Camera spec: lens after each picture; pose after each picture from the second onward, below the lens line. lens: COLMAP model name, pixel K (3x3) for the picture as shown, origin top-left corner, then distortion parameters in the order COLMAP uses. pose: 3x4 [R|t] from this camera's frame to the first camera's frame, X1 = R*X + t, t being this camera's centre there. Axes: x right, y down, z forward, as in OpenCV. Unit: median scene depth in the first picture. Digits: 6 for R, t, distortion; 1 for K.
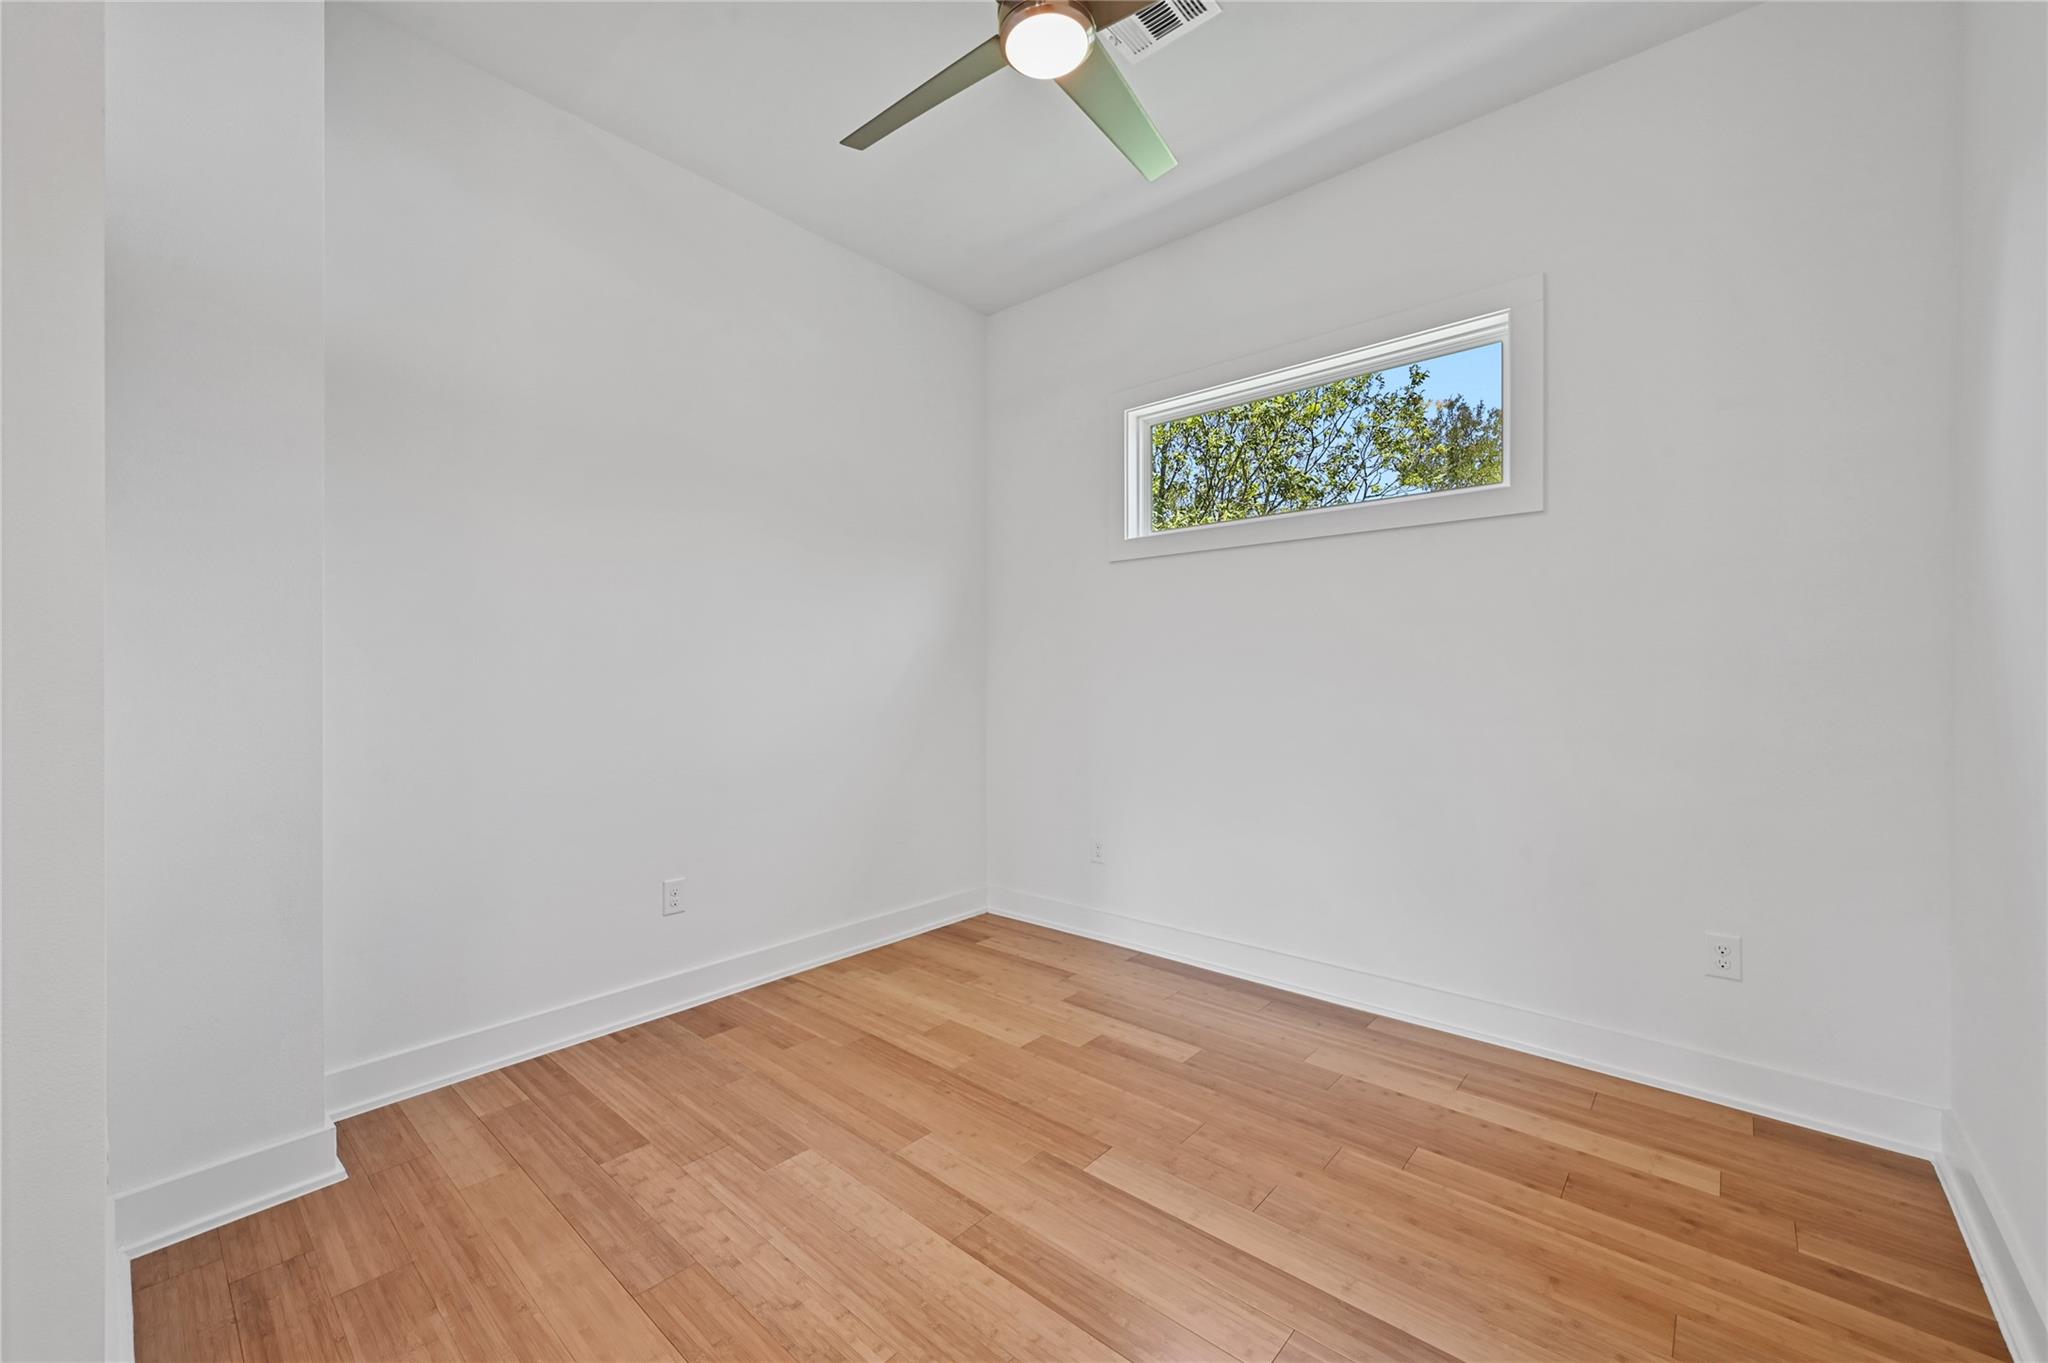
lens RADIAL K [[814.0, 0, 1034.4], [0, 814.0, 680.6], [0, 0, 1]] dist [0.003736, -0.000124]
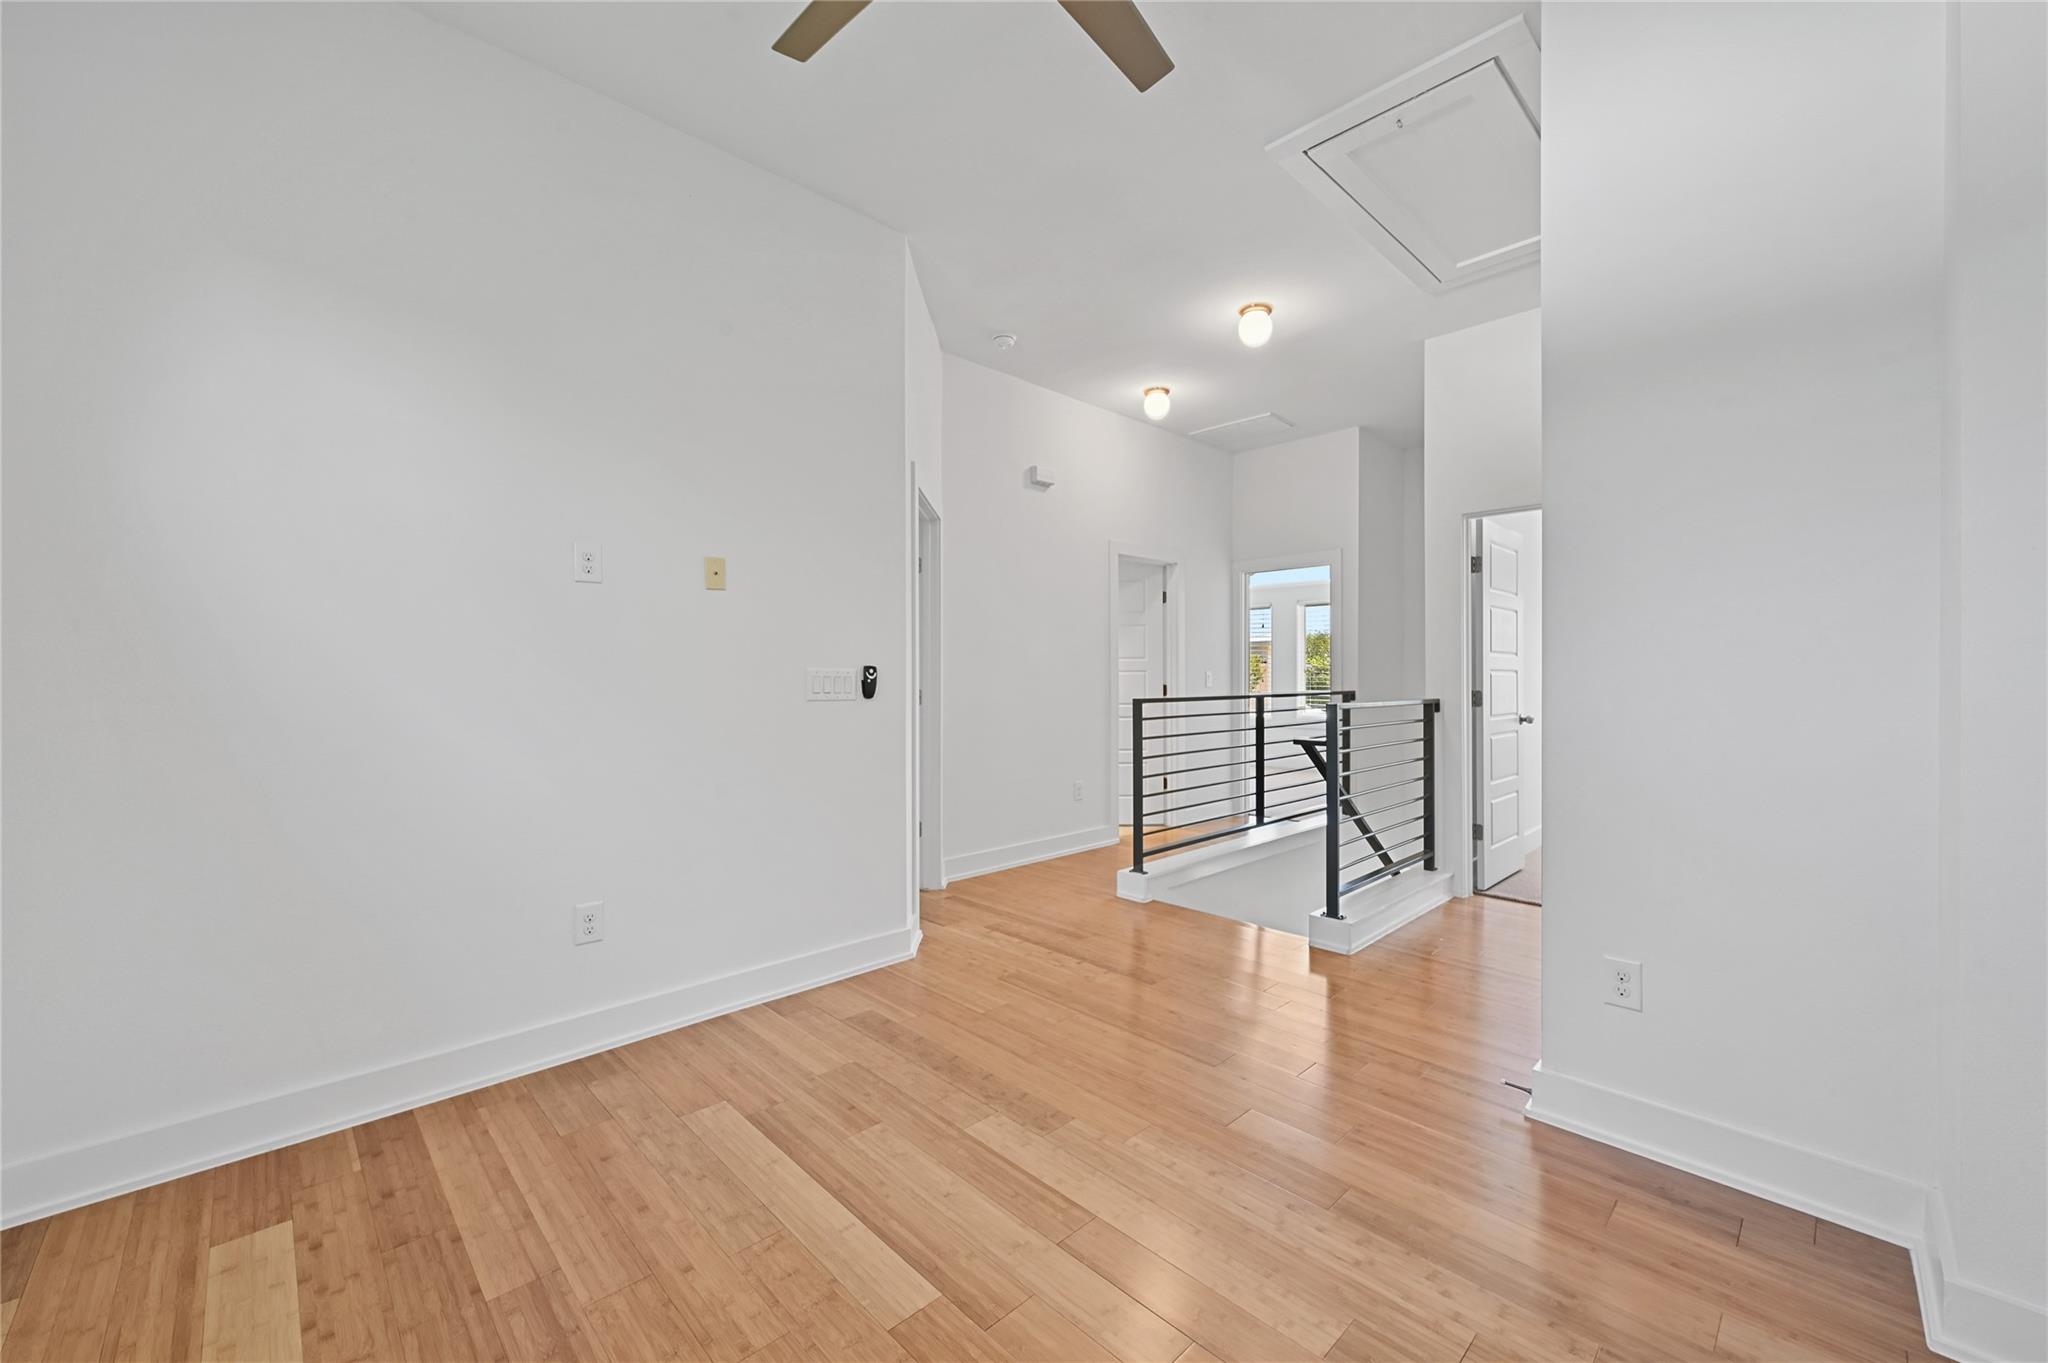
lens RADIAL K [[814.0, 0, 1026.7], [0, 814.0, 675.3], [0, 0, 1]] dist [0.003736, -0.000124]
pose [[-0.996062, 0.001283, 0.088654, -0.103041], [0.001305, 0.999999, 0.000184, -0.000892], [-0.088654, 0.000299, -0.996062, 1.970700]]
